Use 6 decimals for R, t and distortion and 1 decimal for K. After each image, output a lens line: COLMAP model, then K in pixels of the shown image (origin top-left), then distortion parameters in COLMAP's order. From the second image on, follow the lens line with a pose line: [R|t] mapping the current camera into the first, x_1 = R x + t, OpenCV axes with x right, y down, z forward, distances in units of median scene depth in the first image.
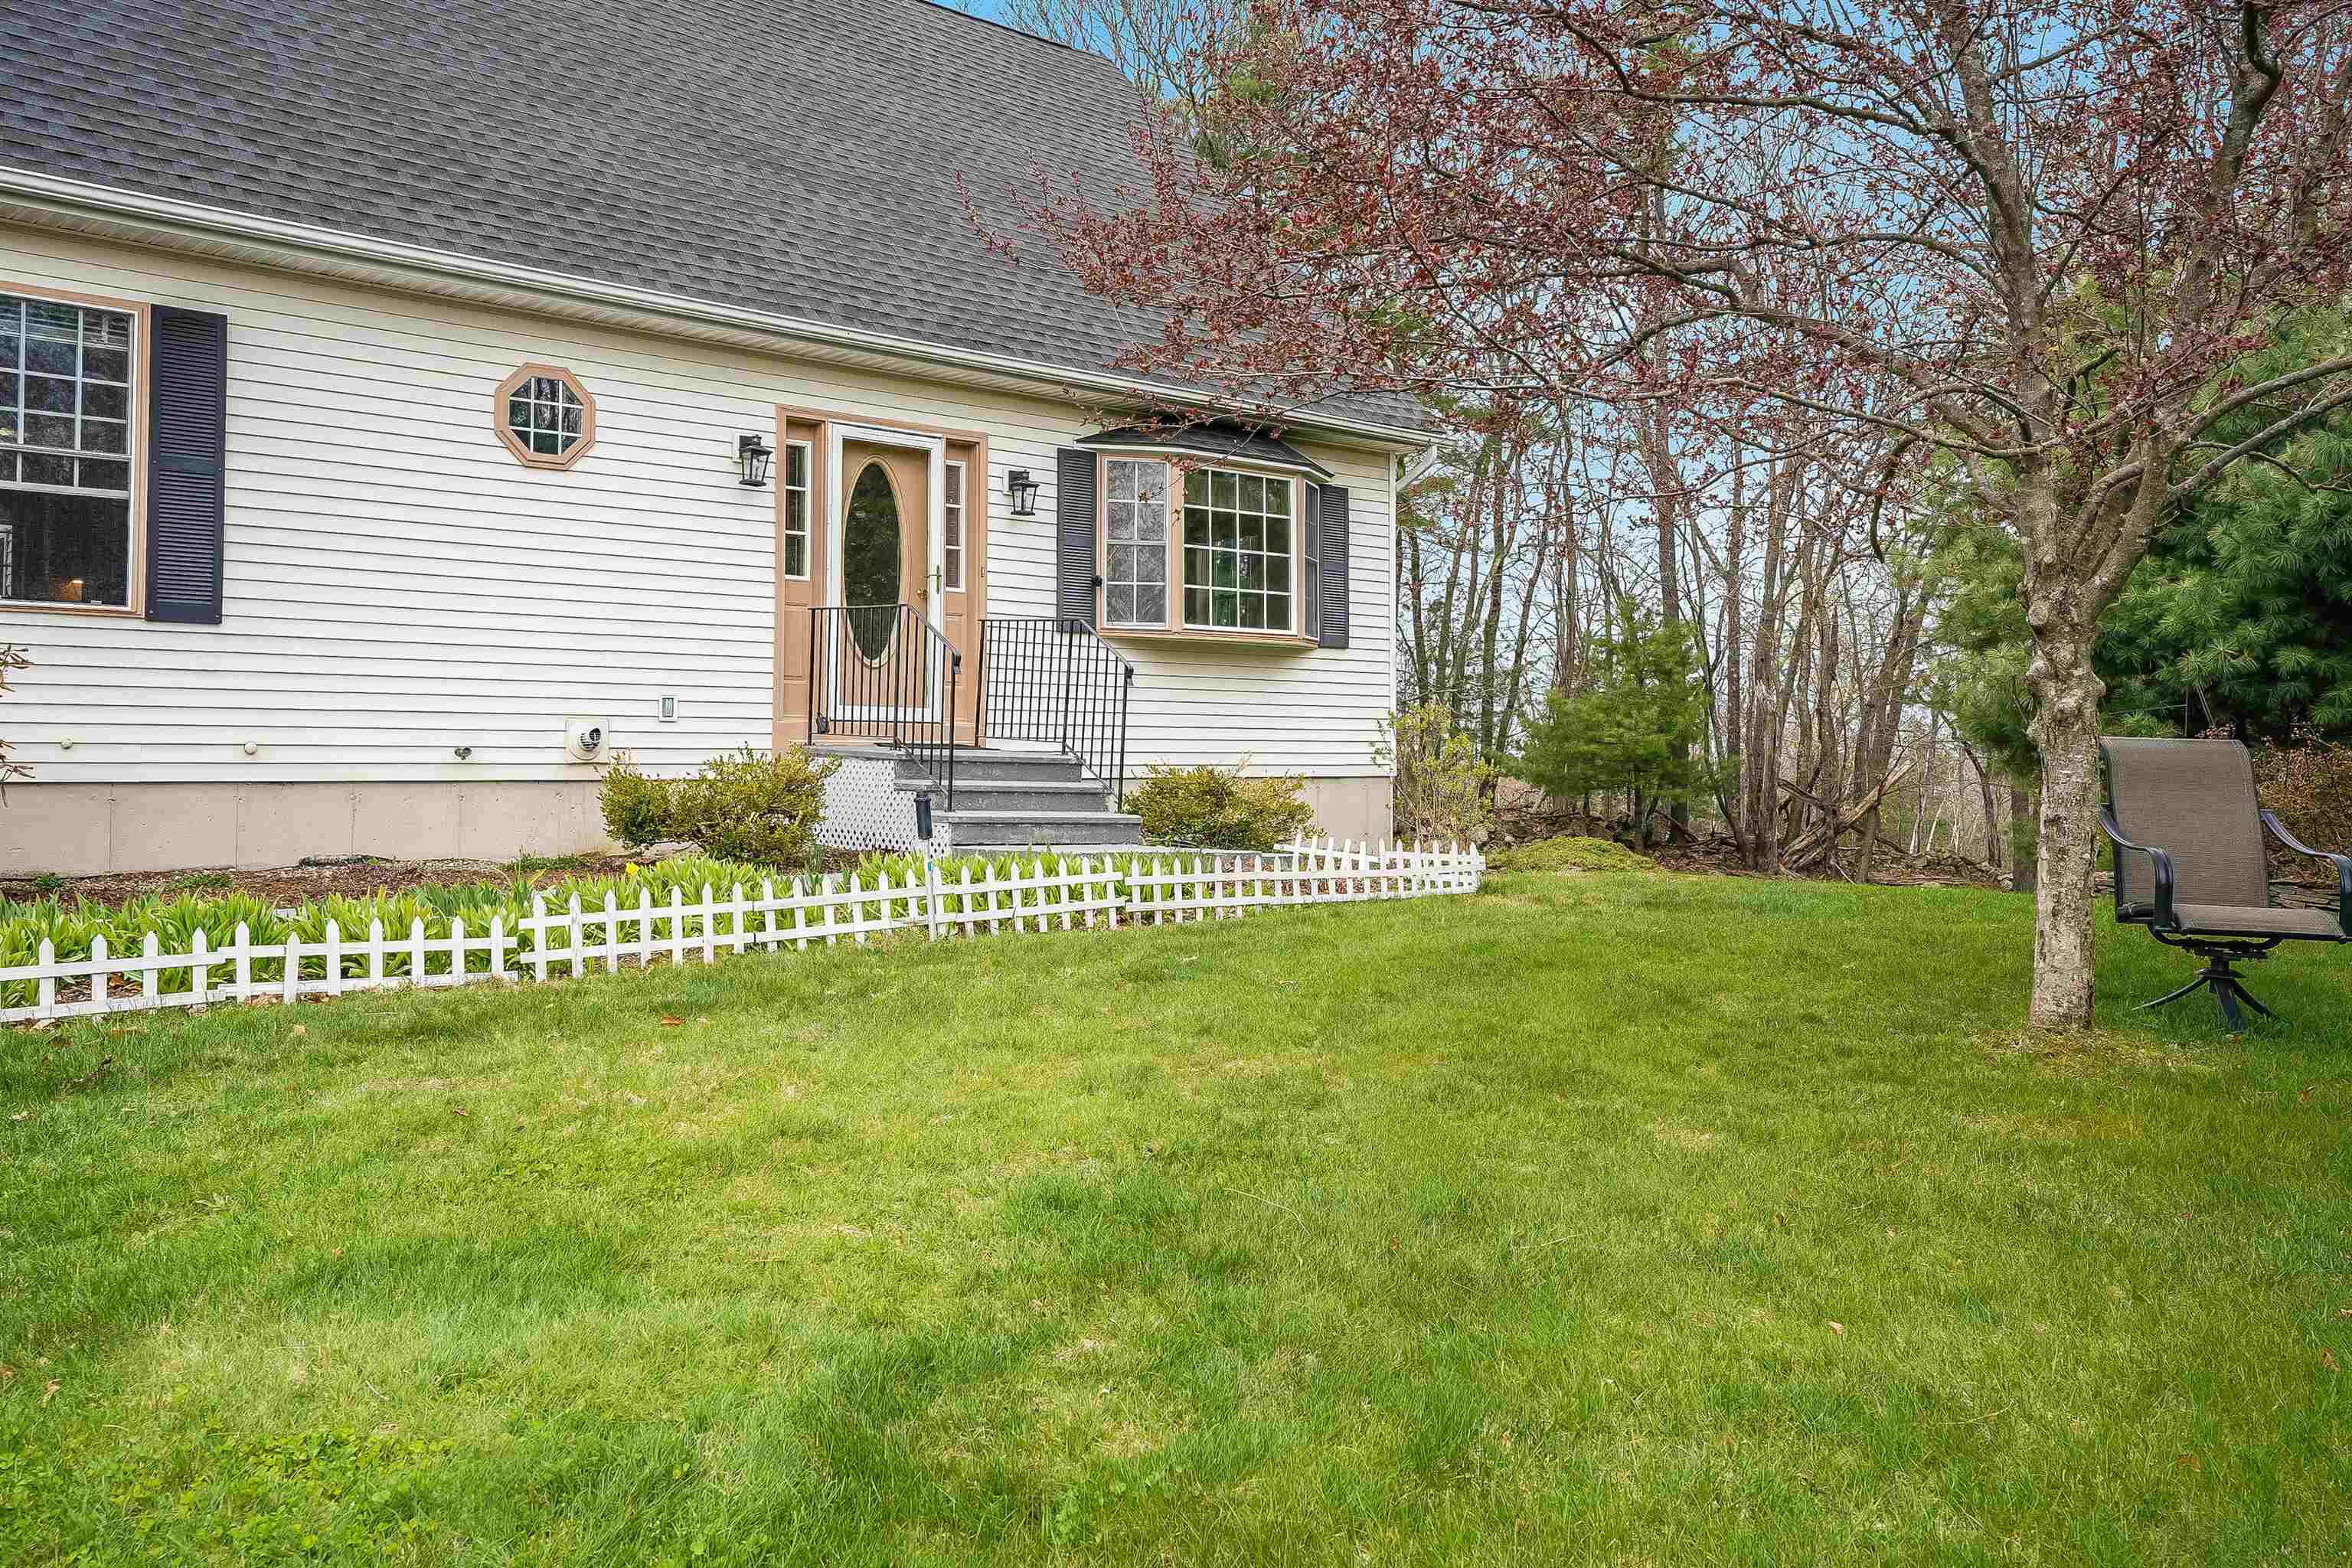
lens RADIAL K [[2028.8, 0, 1224.0], [0, 2028.8, 647.1], [0, 0, 1]] dist [0.008552, 0.085013]
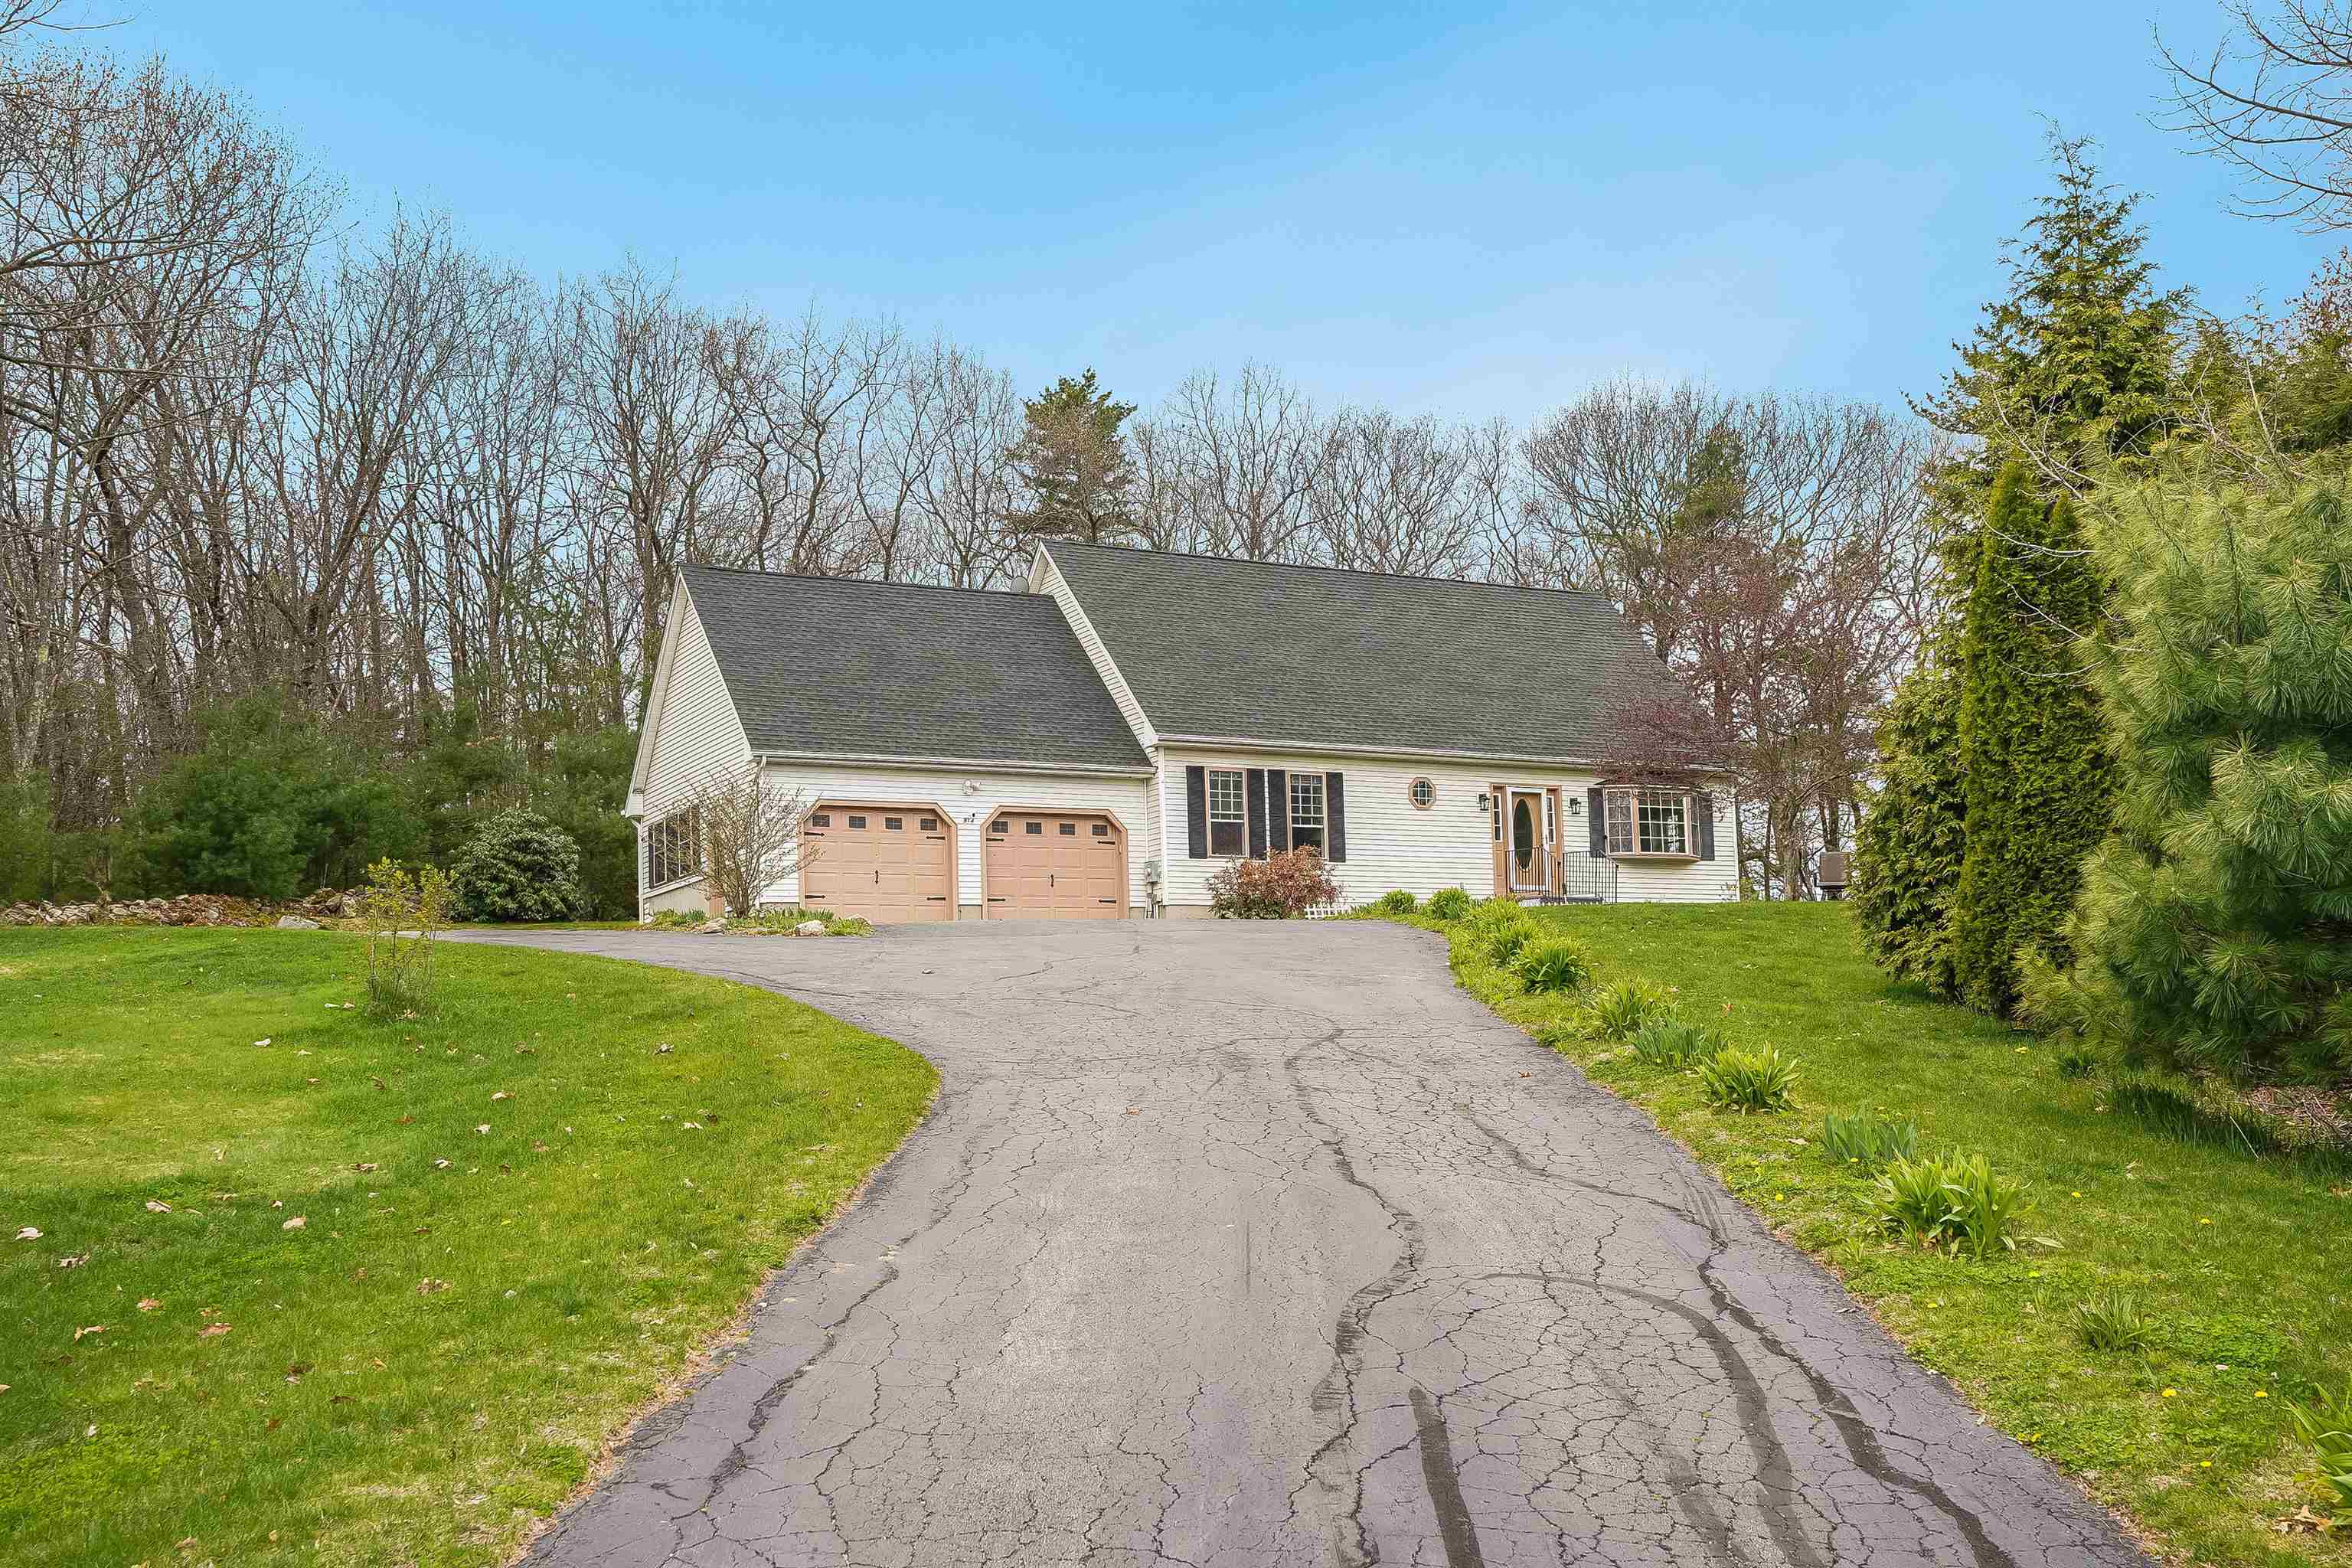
lens RADIAL K [[2308.5, 0, 1171.2], [0, 2308.5, 886.2], [0, 0, 1]] dist [0.115689, -0.000631]
pose [[0.966194, -0.051968, -0.252523, 0.159938], [0.045415, 0.998465, -0.031714, 0.107786], [0.253784, 0.019174, 0.967071, -2.199601]]
